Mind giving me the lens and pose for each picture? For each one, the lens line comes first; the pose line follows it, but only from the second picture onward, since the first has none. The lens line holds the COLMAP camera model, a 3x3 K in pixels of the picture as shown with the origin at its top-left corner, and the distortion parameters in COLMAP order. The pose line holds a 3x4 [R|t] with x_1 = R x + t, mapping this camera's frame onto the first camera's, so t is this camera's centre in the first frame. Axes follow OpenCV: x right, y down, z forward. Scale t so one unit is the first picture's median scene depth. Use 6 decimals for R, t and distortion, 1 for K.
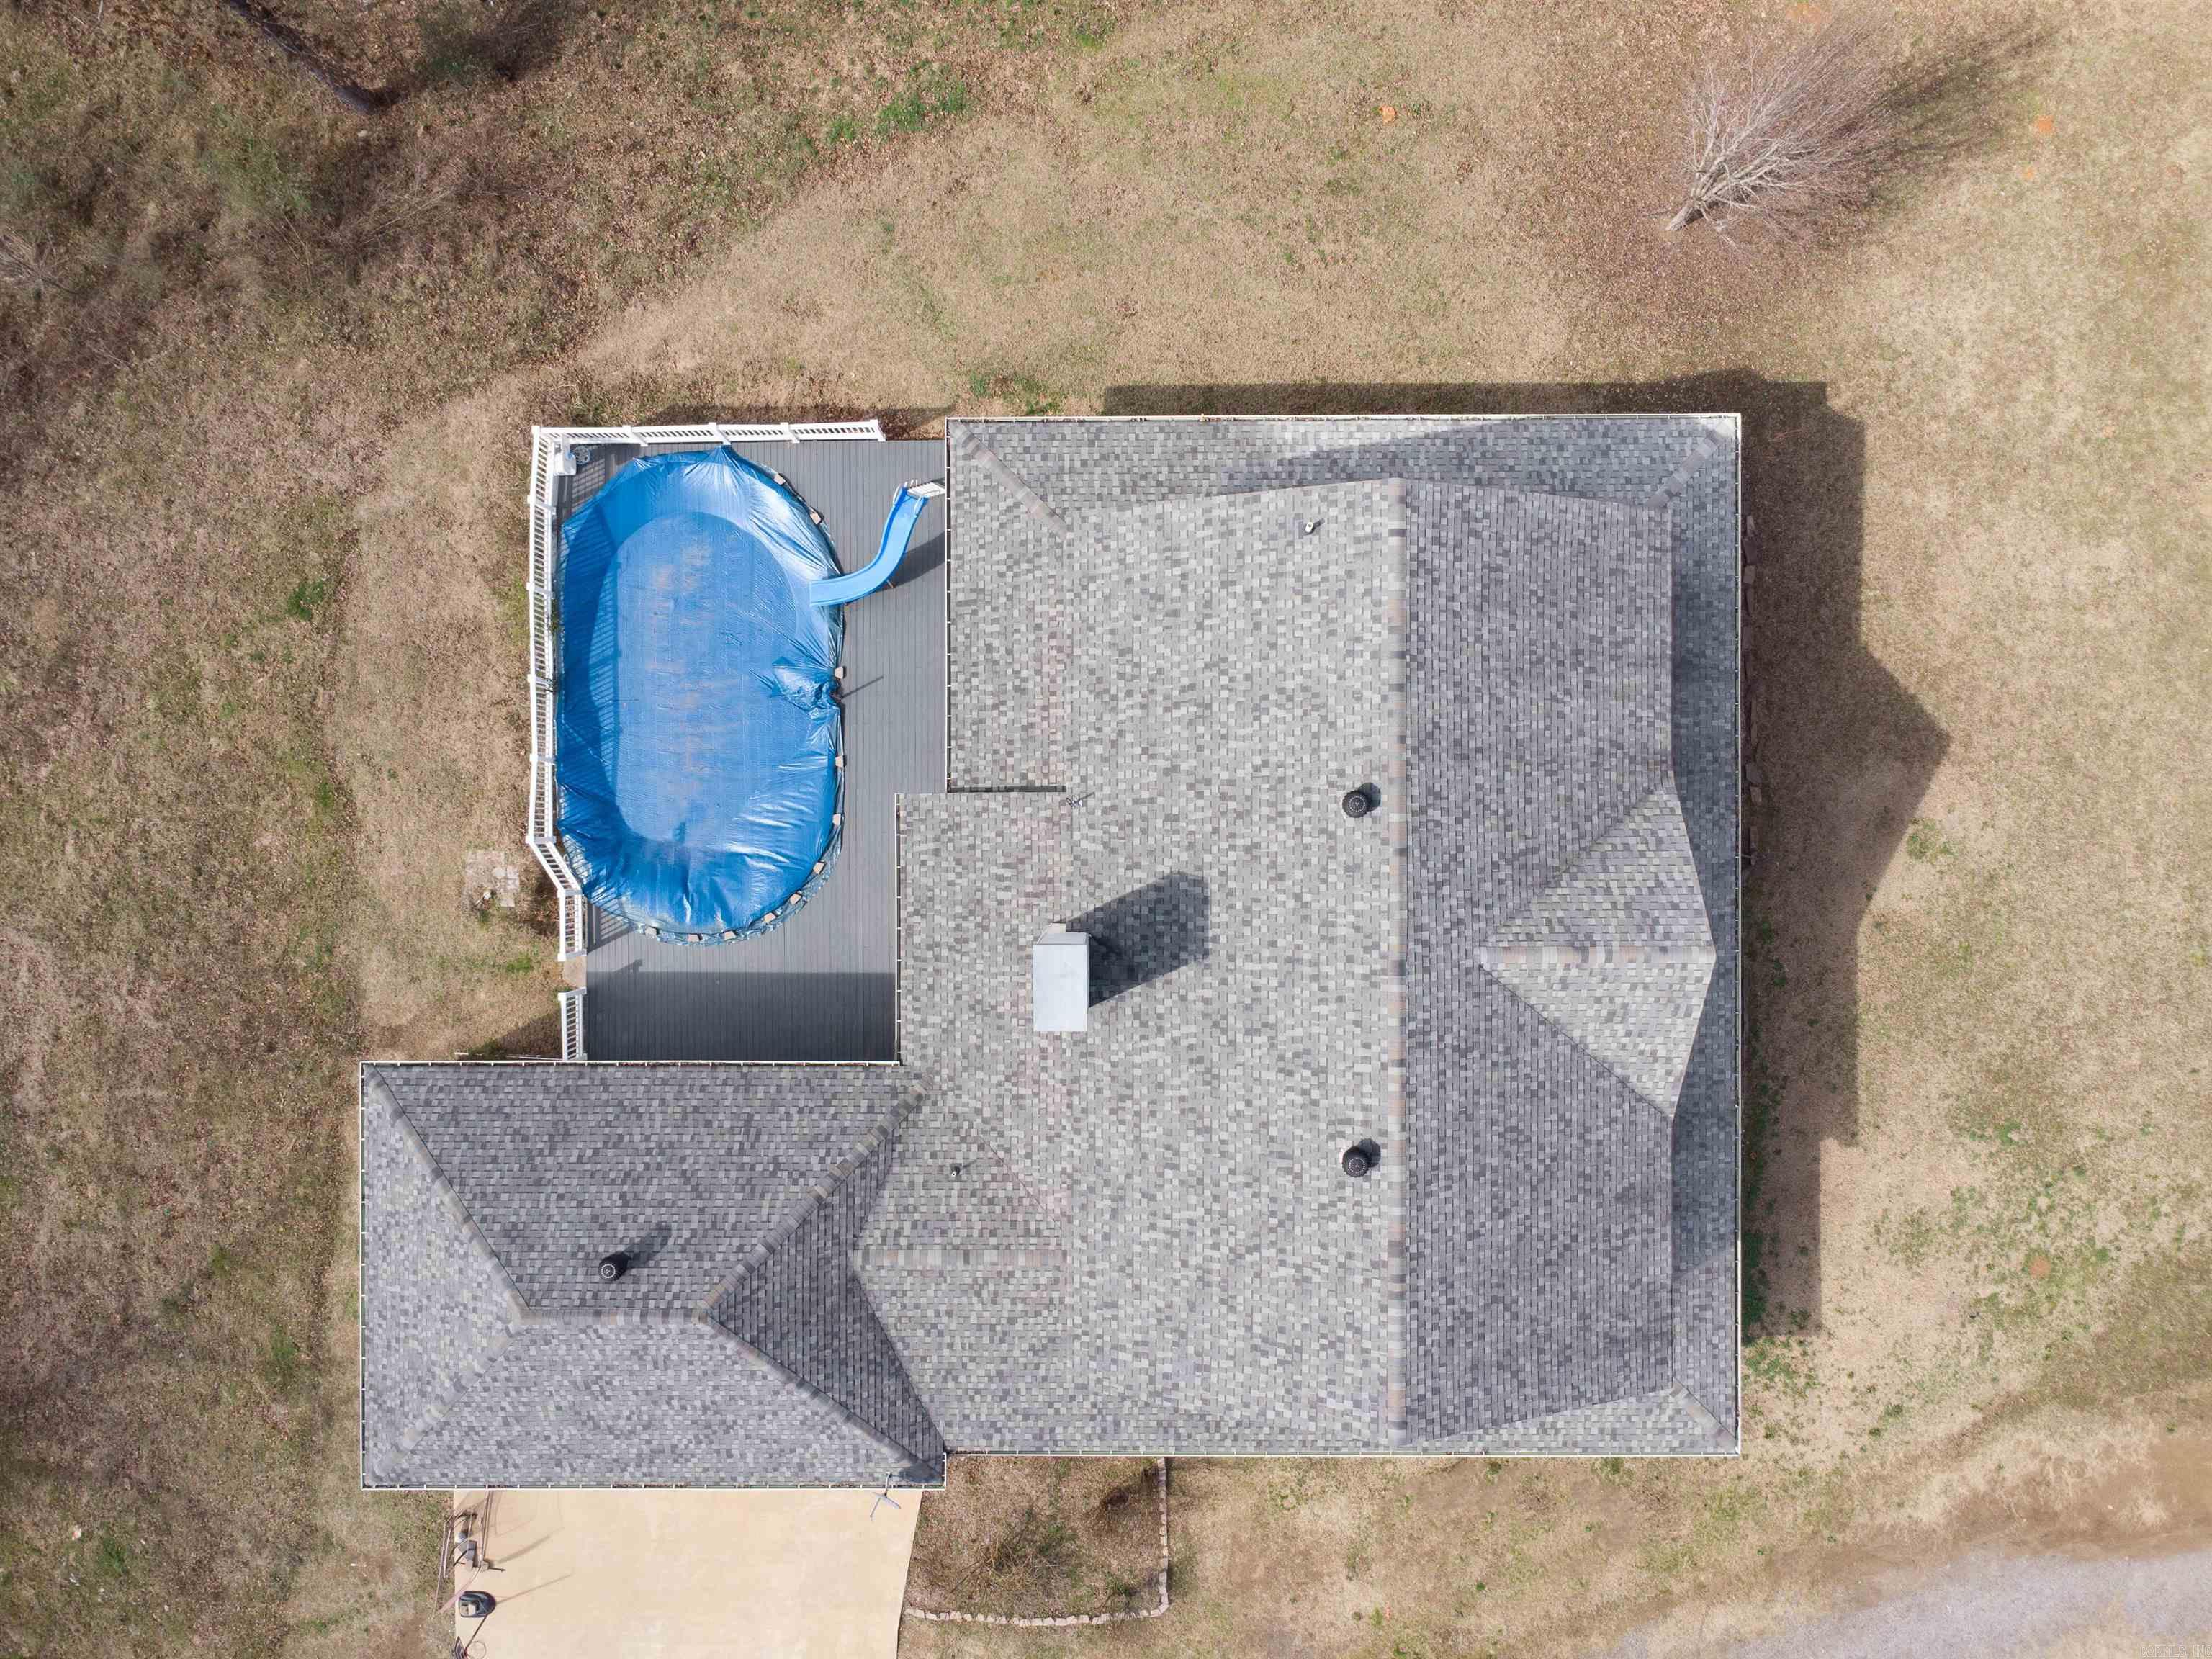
lens RADIAL K [[1528.4, 0, 1106.0], [0, 1528.4, 829.5], [0, 0, 1]] dist [0.000707, -0.000406]
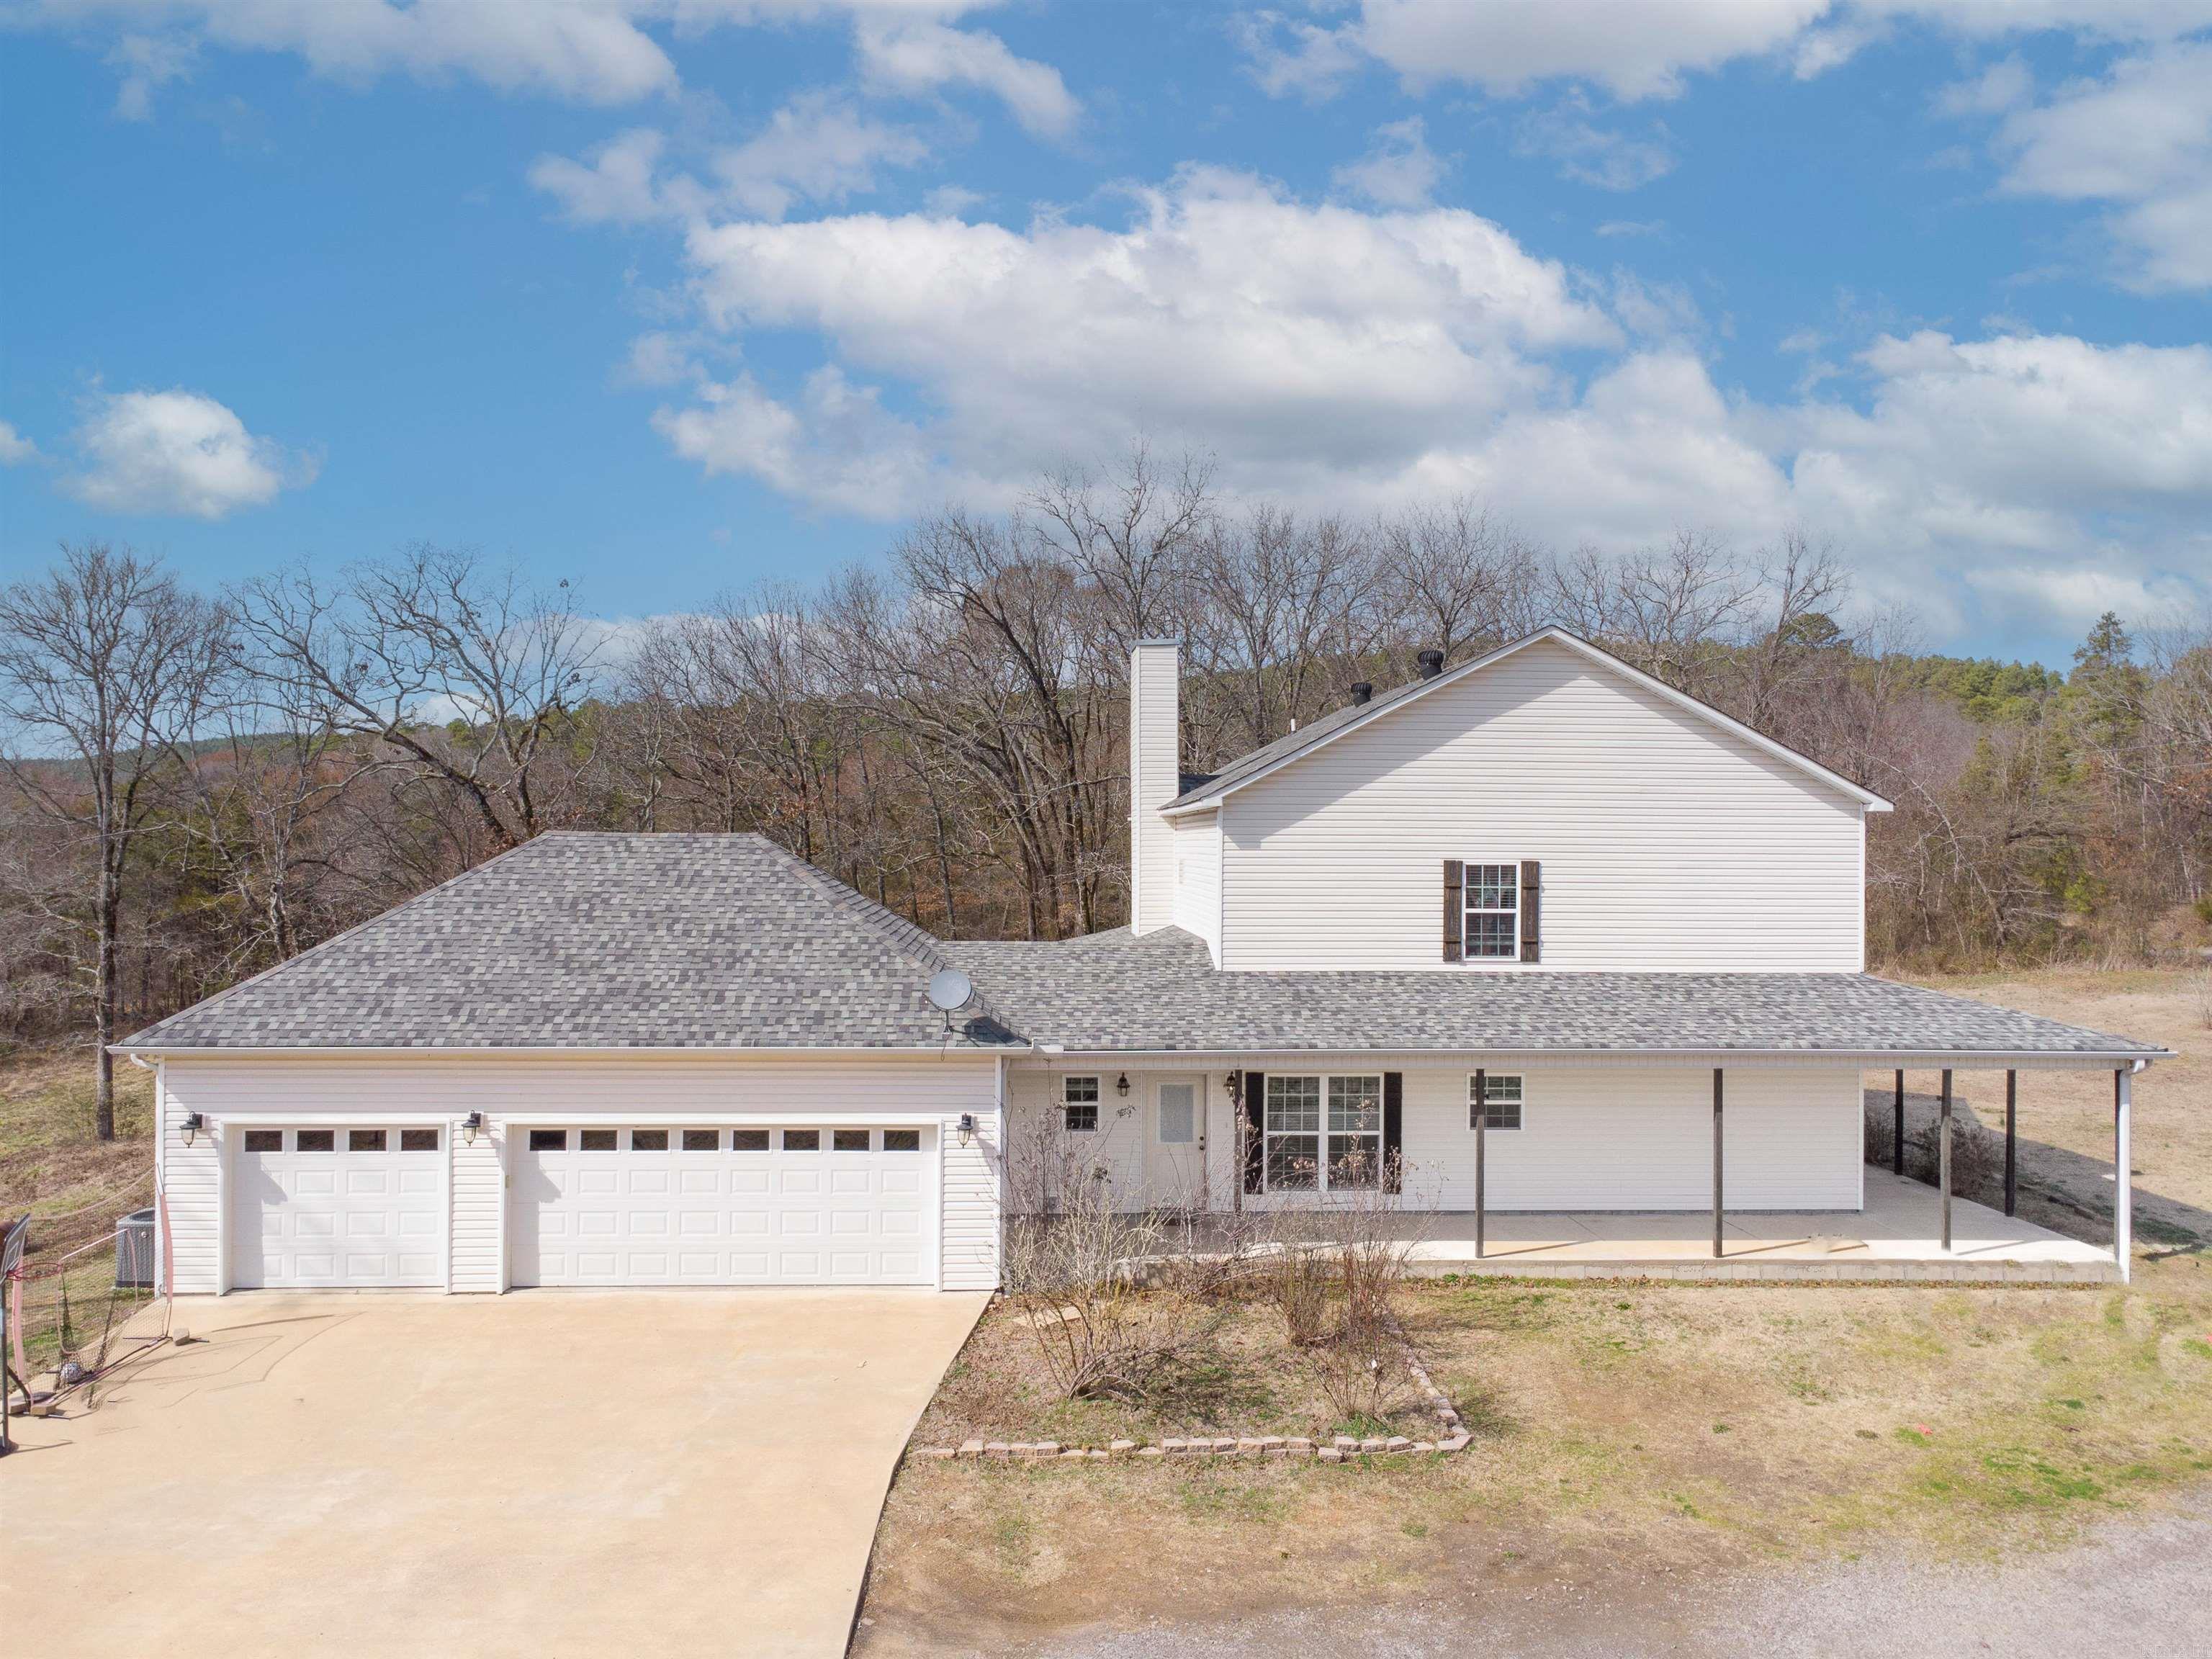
lens RADIAL K [[1528.4, 0, 1106.0], [0, 1528.4, 829.5], [0, 0, 1]] dist [0.000707, -0.000406]
pose [[0.998673, -0.000602, 0.051488, -0.109068], [0.051469, 0.041703, -0.997804, 1.096367], [-0.001546, 0.999130, 0.041678, 0.895768]]
